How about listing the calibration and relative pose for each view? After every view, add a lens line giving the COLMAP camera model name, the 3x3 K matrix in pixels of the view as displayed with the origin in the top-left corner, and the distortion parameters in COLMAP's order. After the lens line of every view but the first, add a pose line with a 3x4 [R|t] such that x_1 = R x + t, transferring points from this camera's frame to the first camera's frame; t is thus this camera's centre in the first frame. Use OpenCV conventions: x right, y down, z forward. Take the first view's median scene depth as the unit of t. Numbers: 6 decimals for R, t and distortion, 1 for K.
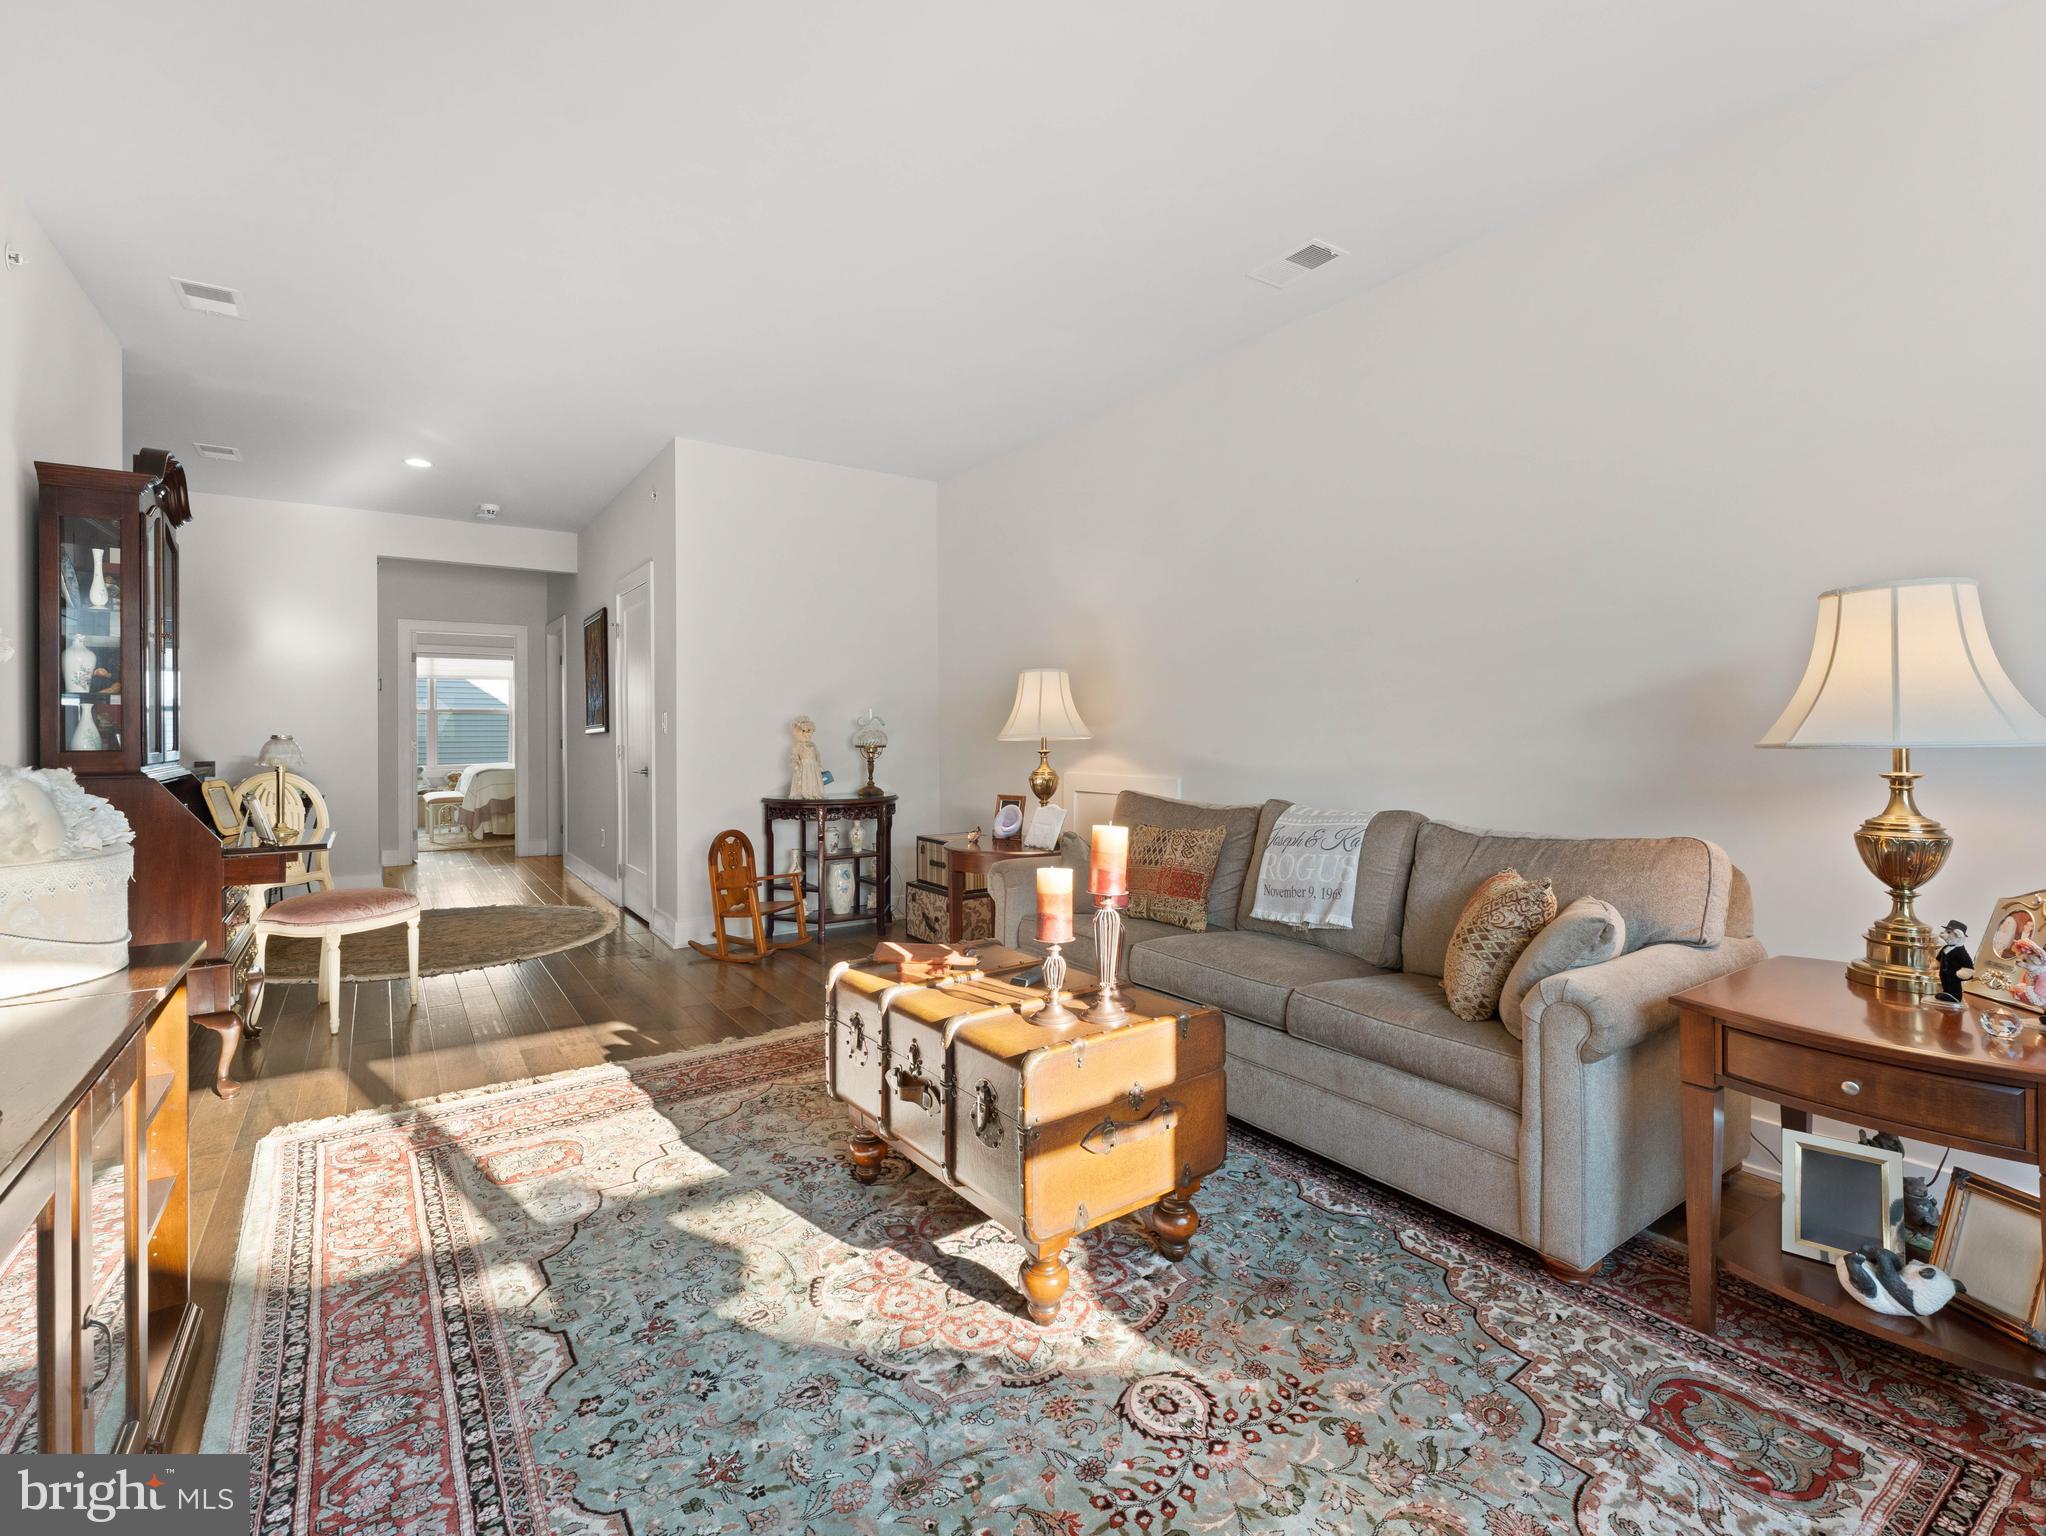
lens RADIAL K [[926.3, 0, 1017.5], [0, 926.3, 752.7], [0, 0, 1]] dist [-0.001346, 0.000271]
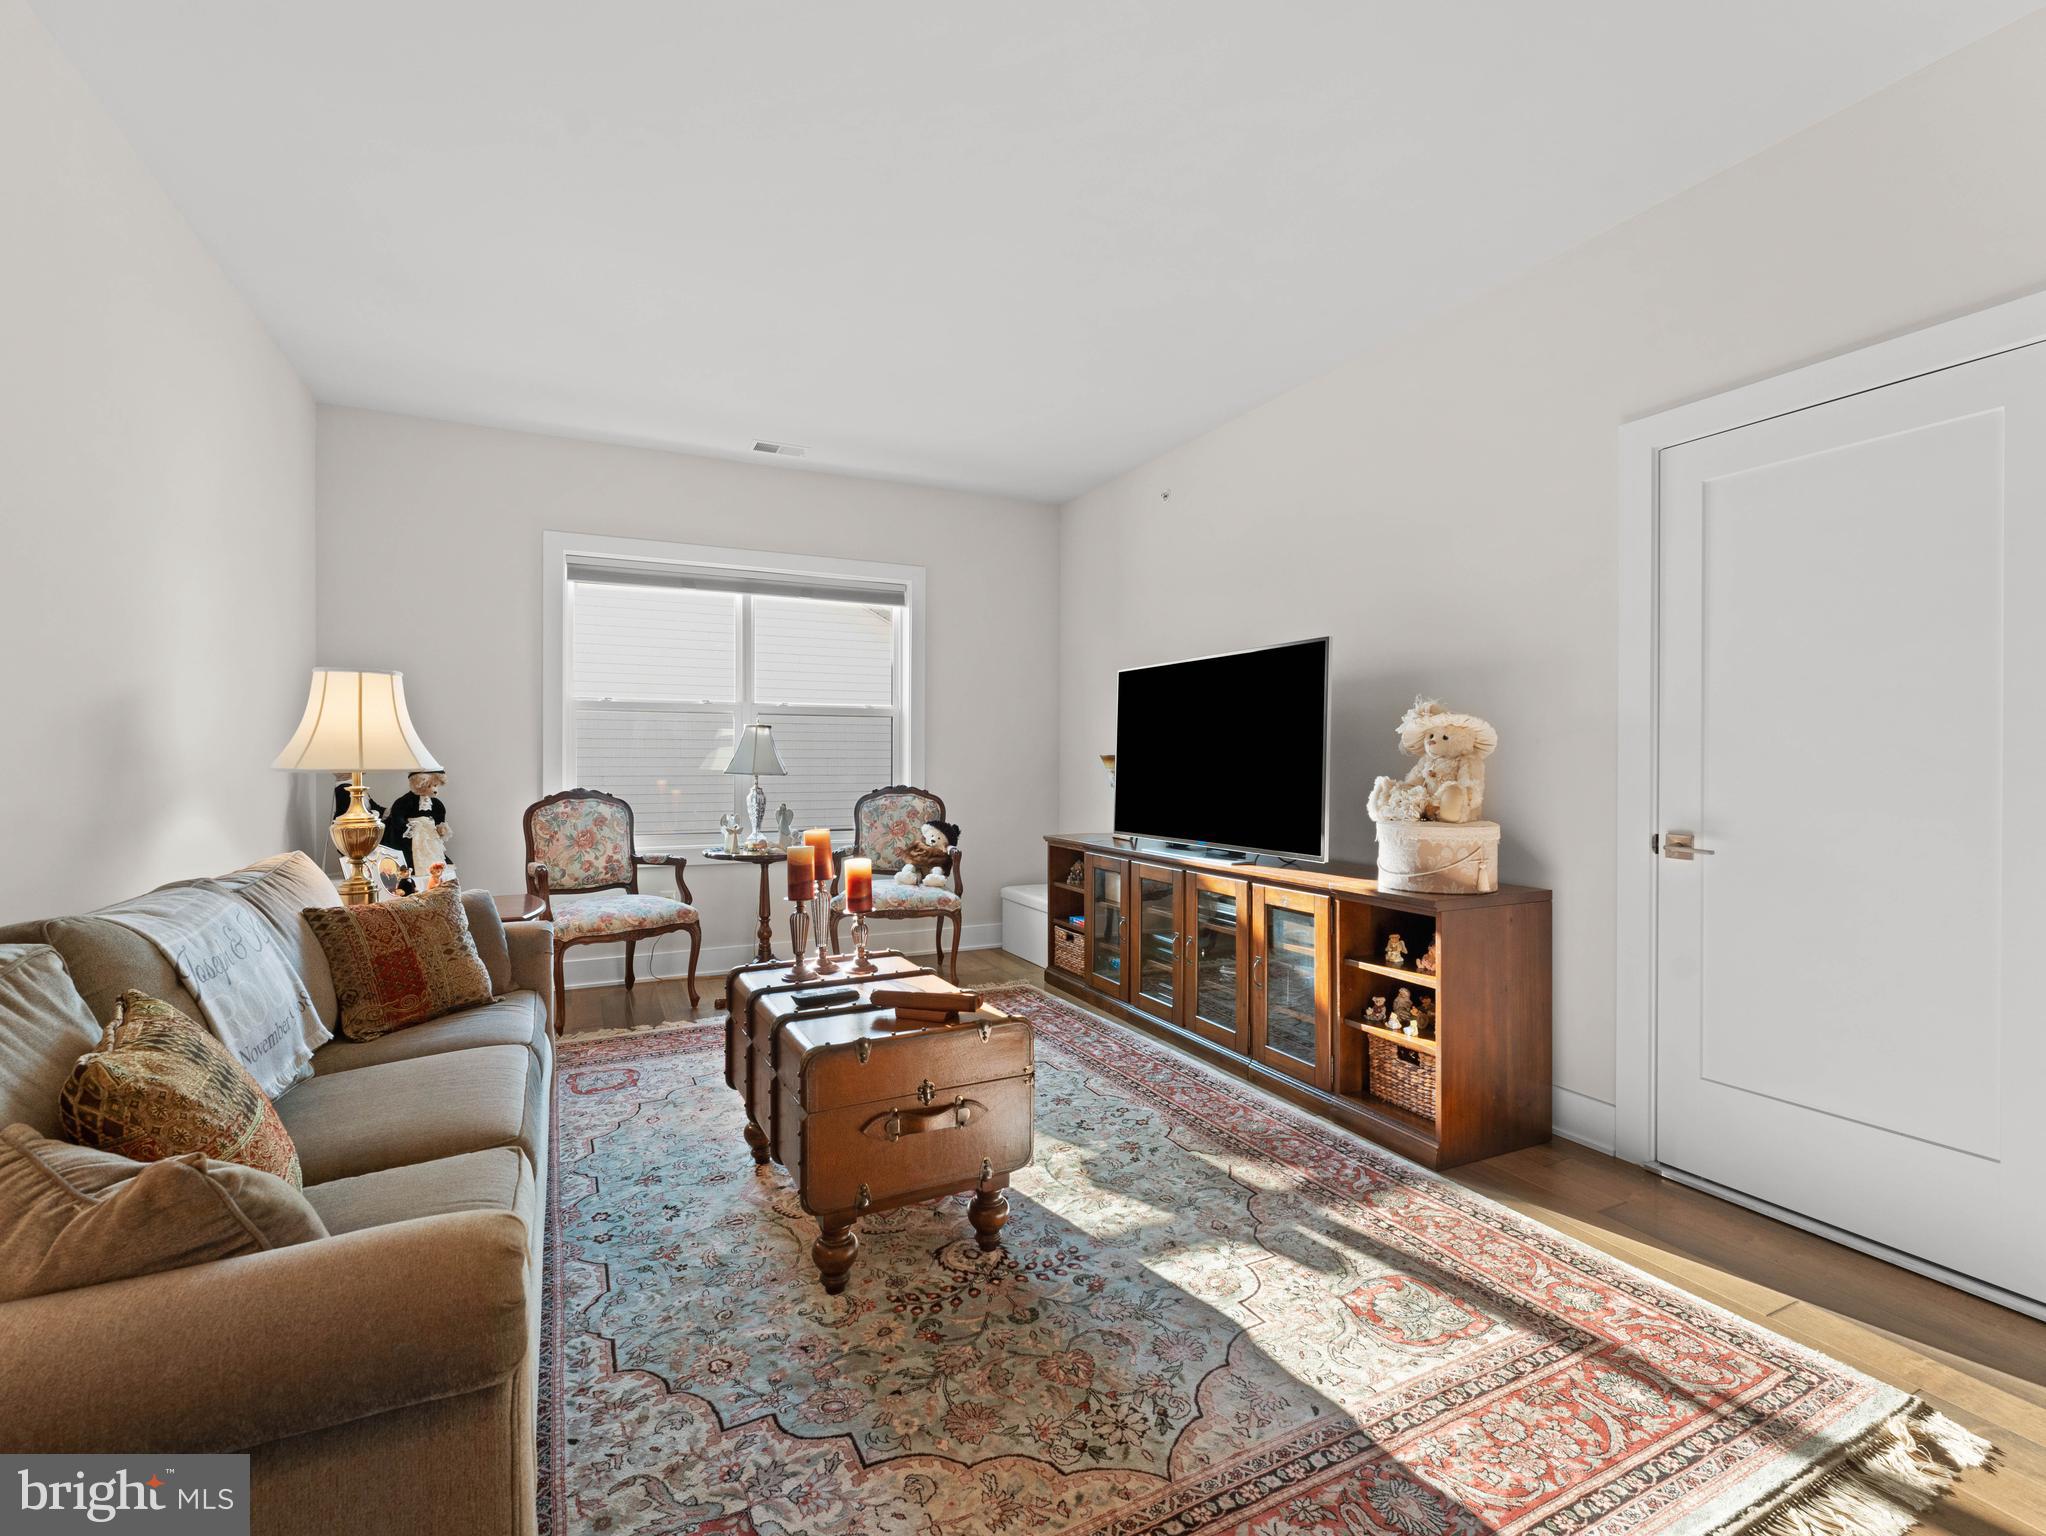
lens RADIAL K [[926.3, 0, 1021.9], [0, 926.3, 759.9], [0, 0, 1]] dist [-0.001346, 0.000271]
pose [[-0.989009, 0.001665, 0.147844, -0.341725], [0.004638, 0.999794, 0.019763, -0.042320], [-0.147780, 0.020232, -0.988813, 1.955609]]
